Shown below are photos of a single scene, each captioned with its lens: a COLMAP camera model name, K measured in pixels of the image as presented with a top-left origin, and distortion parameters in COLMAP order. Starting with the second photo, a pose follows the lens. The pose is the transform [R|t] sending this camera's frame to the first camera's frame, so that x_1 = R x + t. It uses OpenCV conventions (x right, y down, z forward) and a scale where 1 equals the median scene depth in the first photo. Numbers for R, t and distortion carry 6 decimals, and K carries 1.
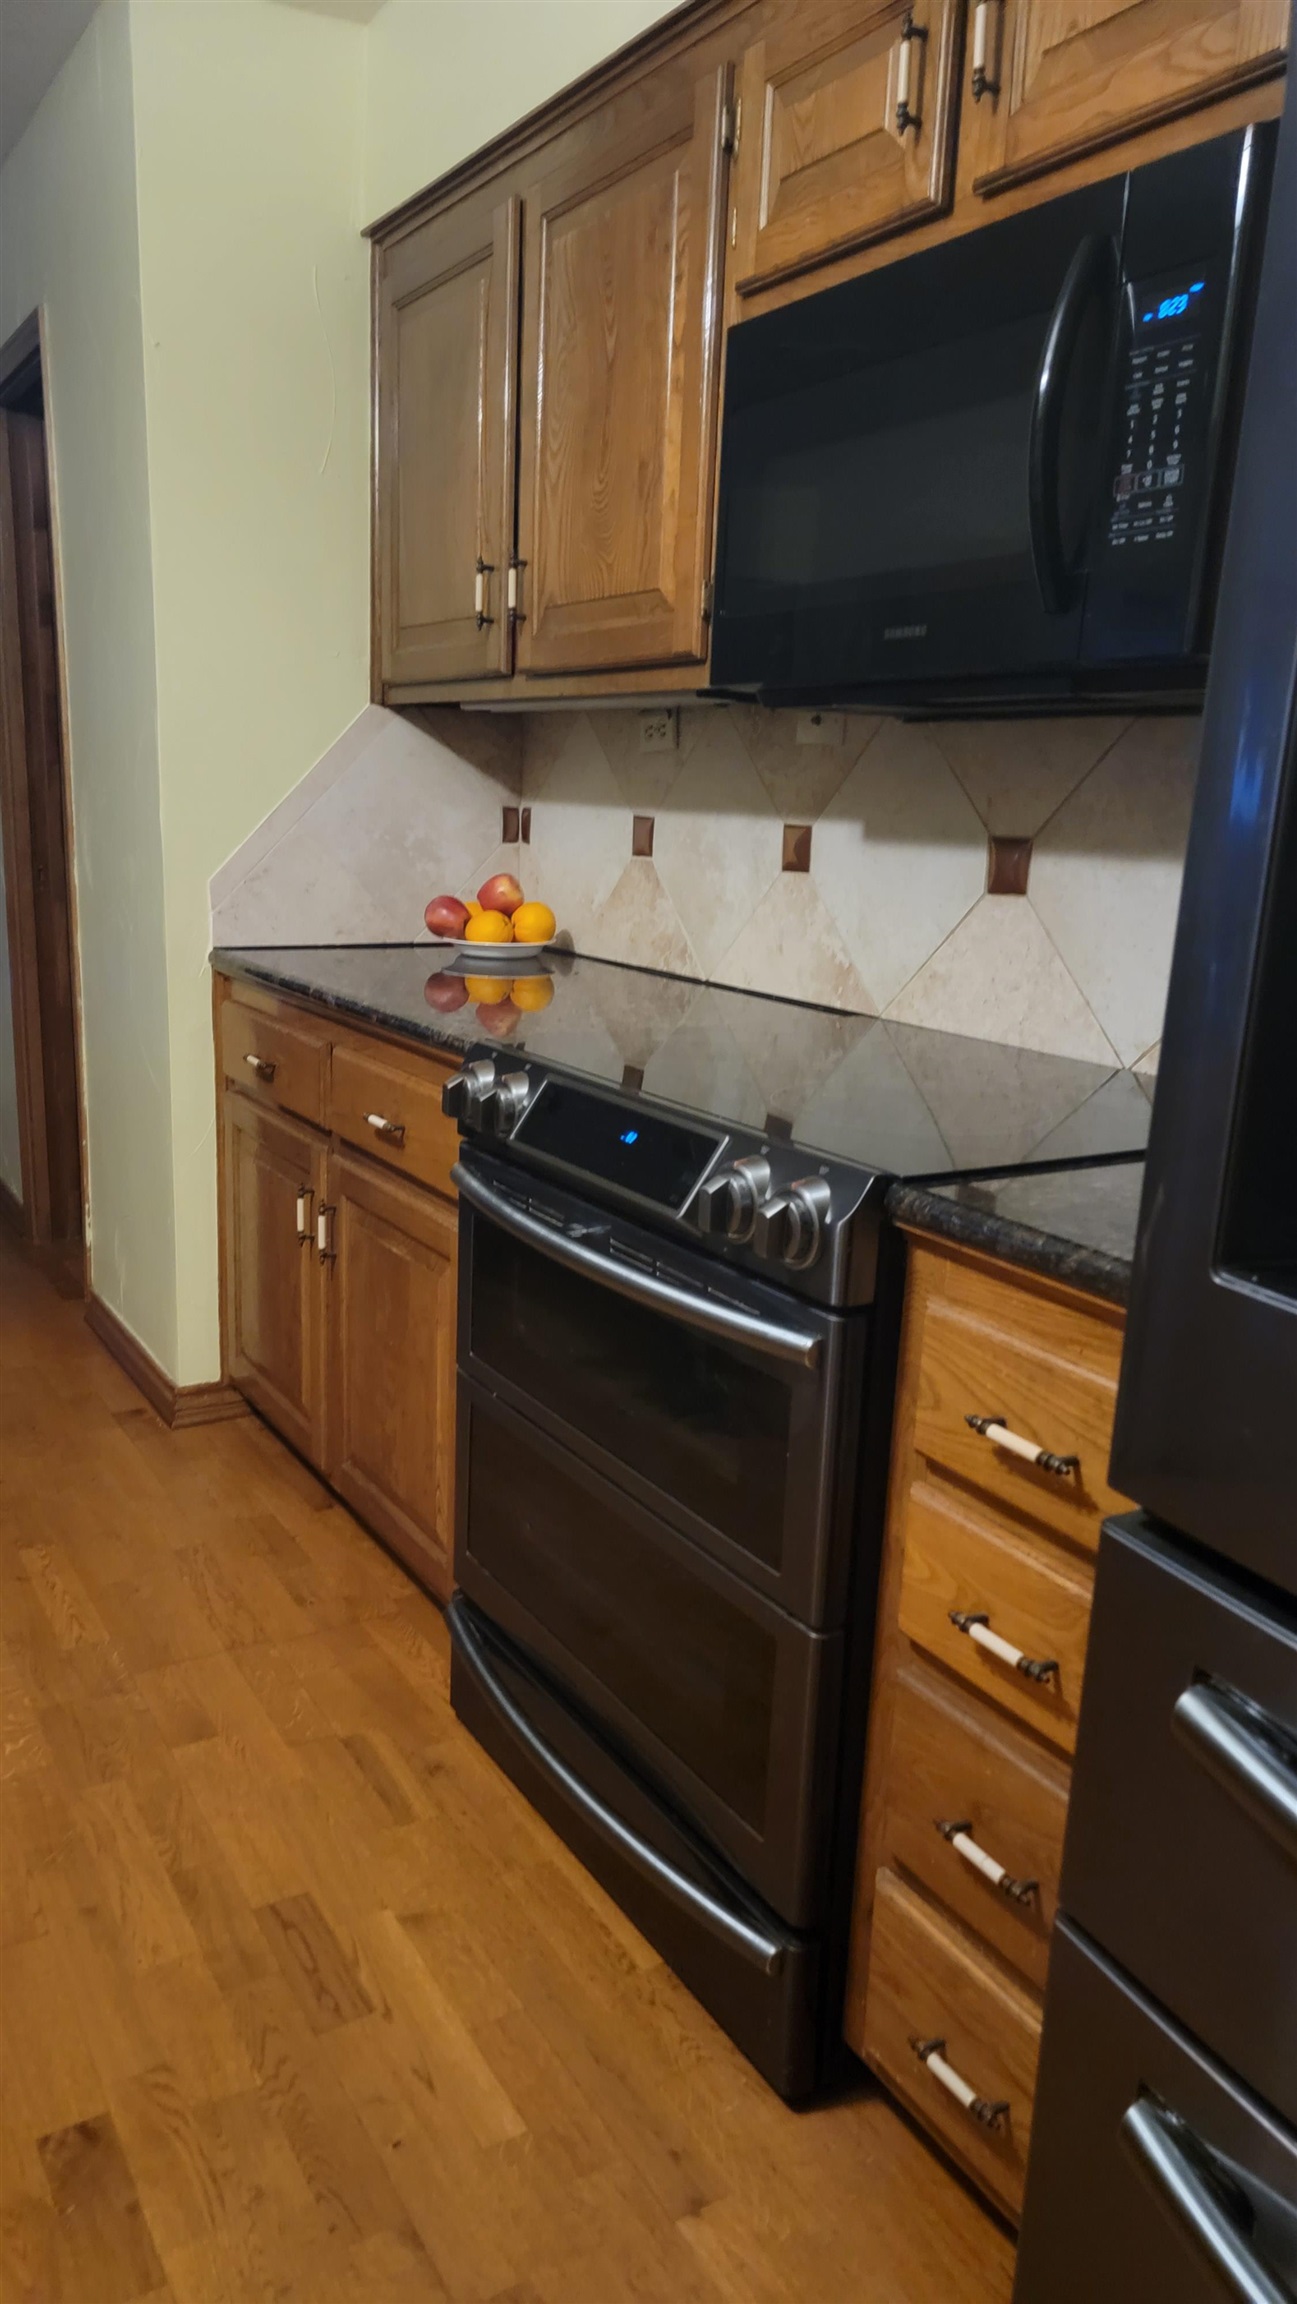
lens RADIAL K [[1579.9, 0, 572.8], [0, 1579.9, 1155.6], [0, 0, 1]] dist [0.050763, -0.053885]
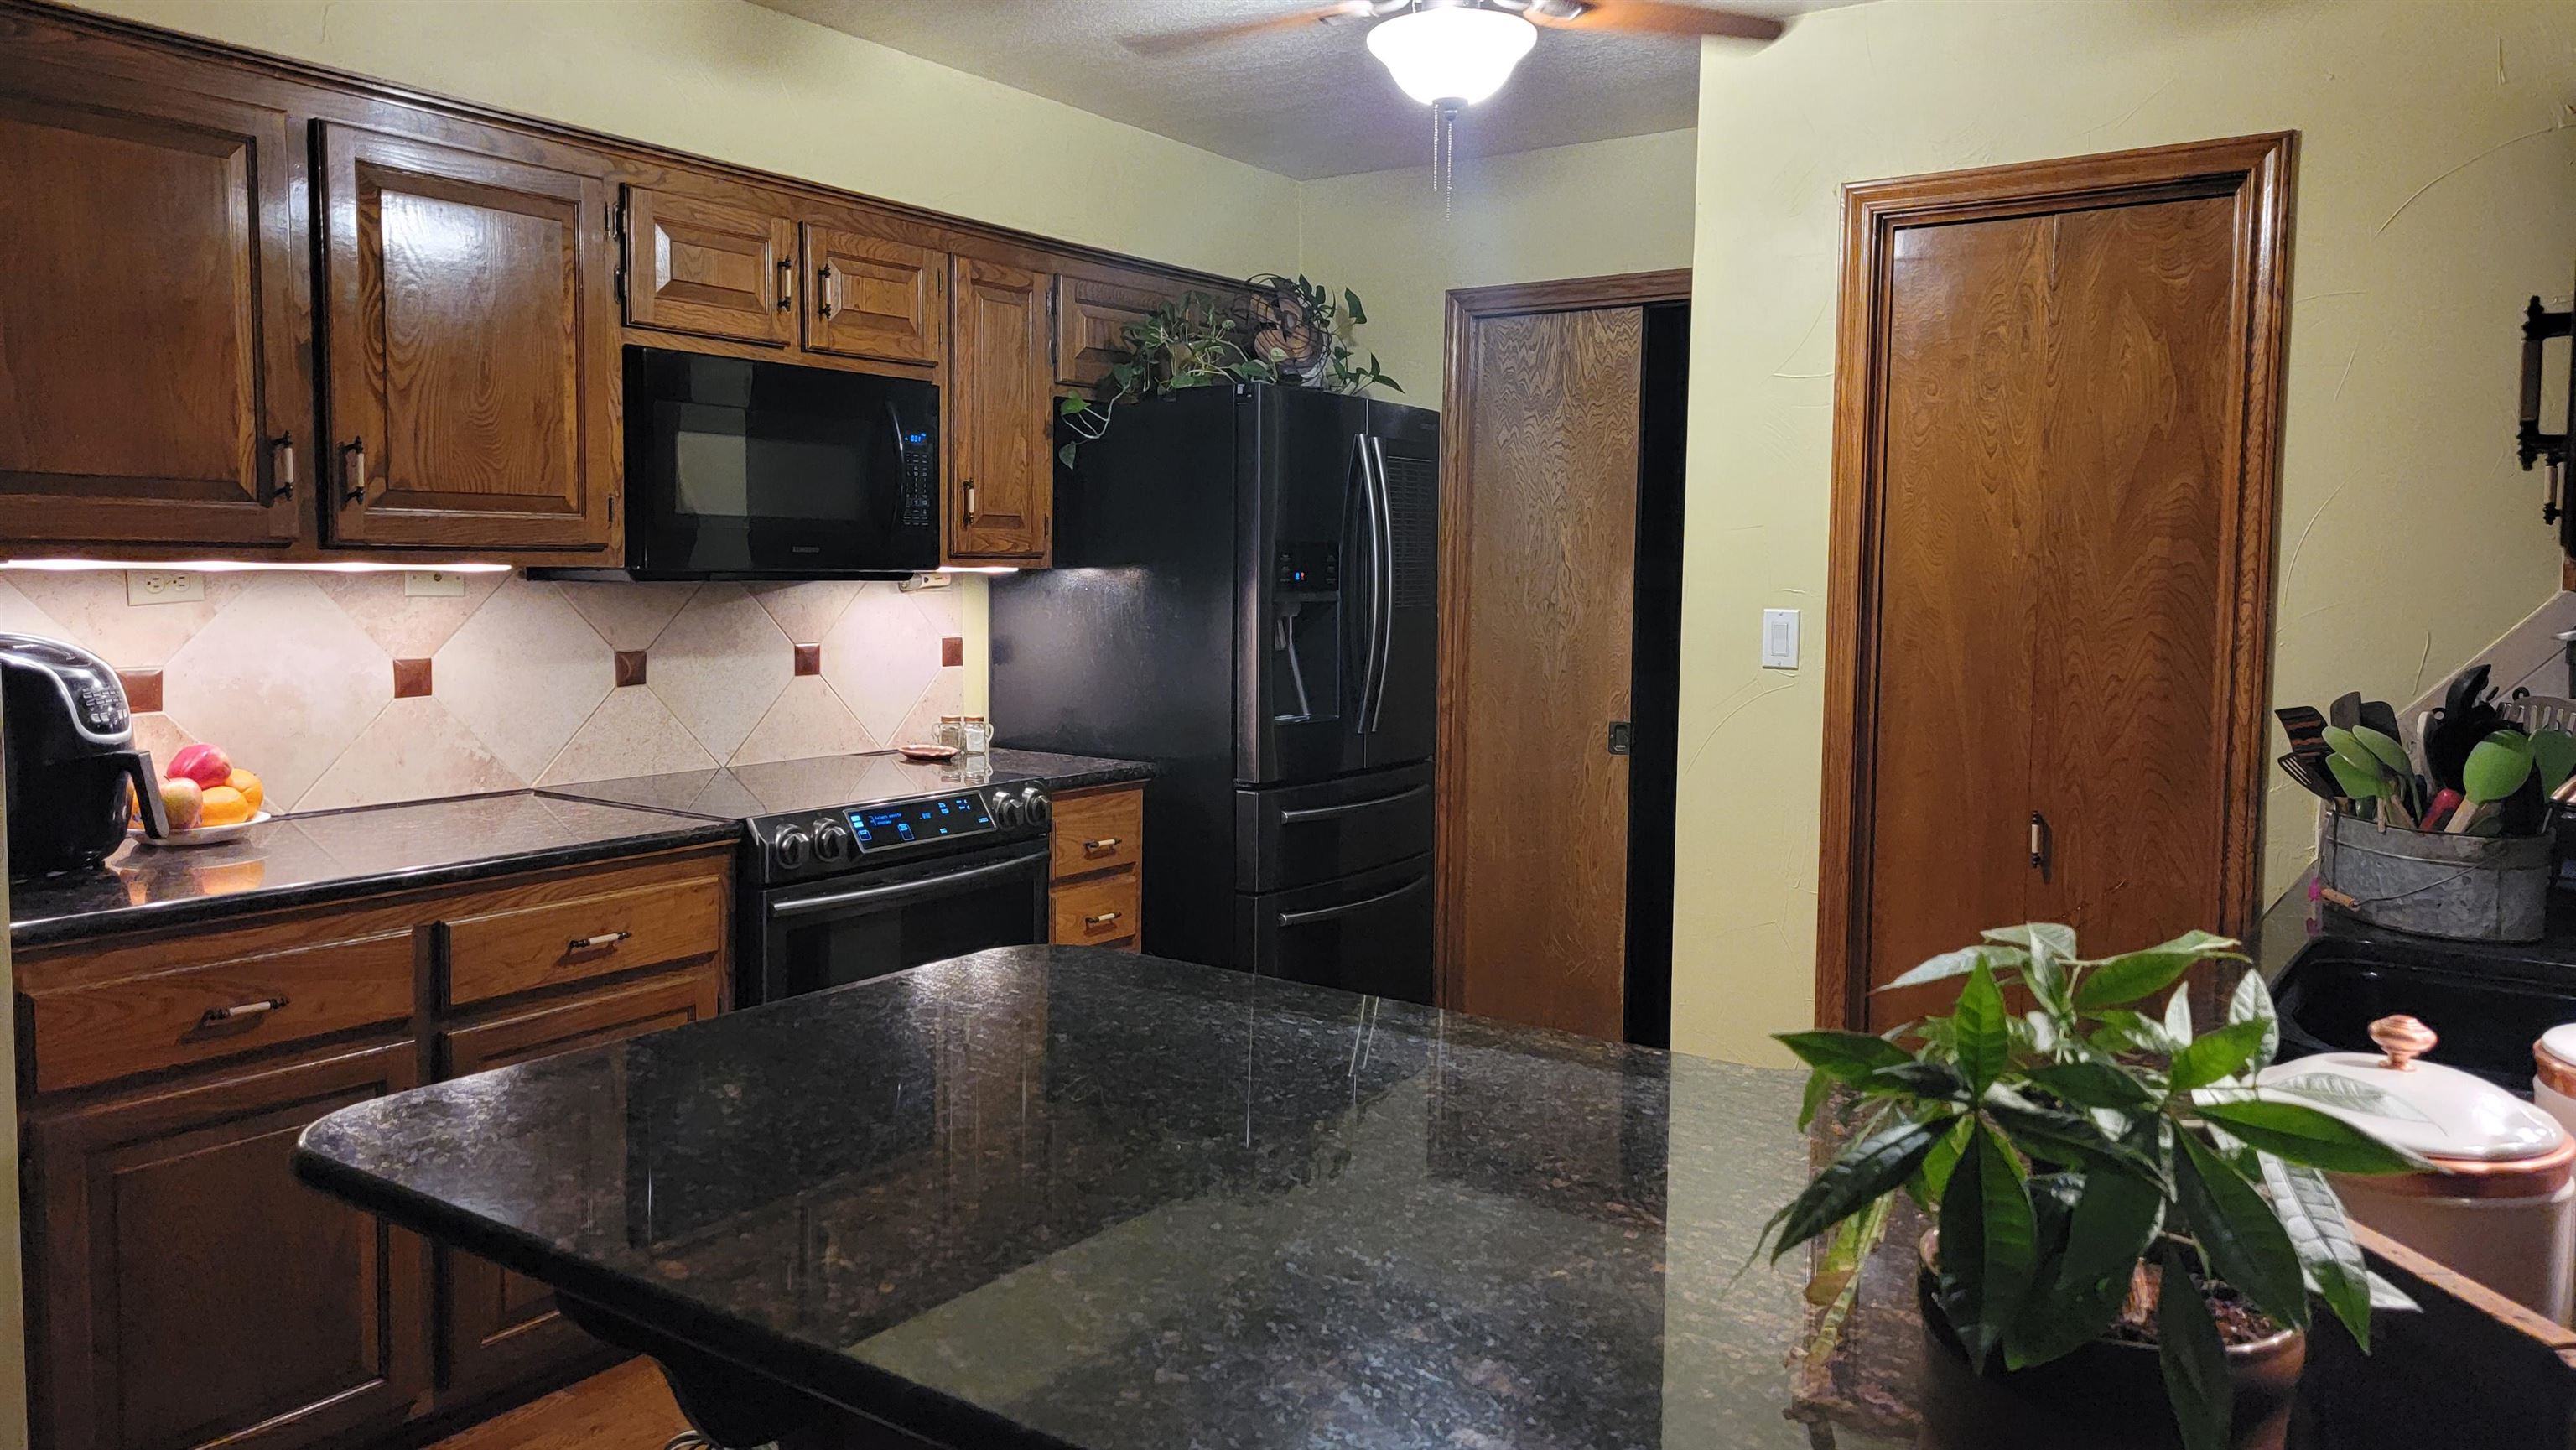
lens RADIAL K [[1756.2, 0, 1282.4], [0, 1756.2, 682.1], [0, 0, 1]] dist [0.058214, -0.050153]
pose [[-0.422604, -0.095309, 0.901289, -1.425247], [0.186493, 0.964029, 0.189388, -0.336671], [-0.886920, 0.248120, -0.389628, 0.972033]]
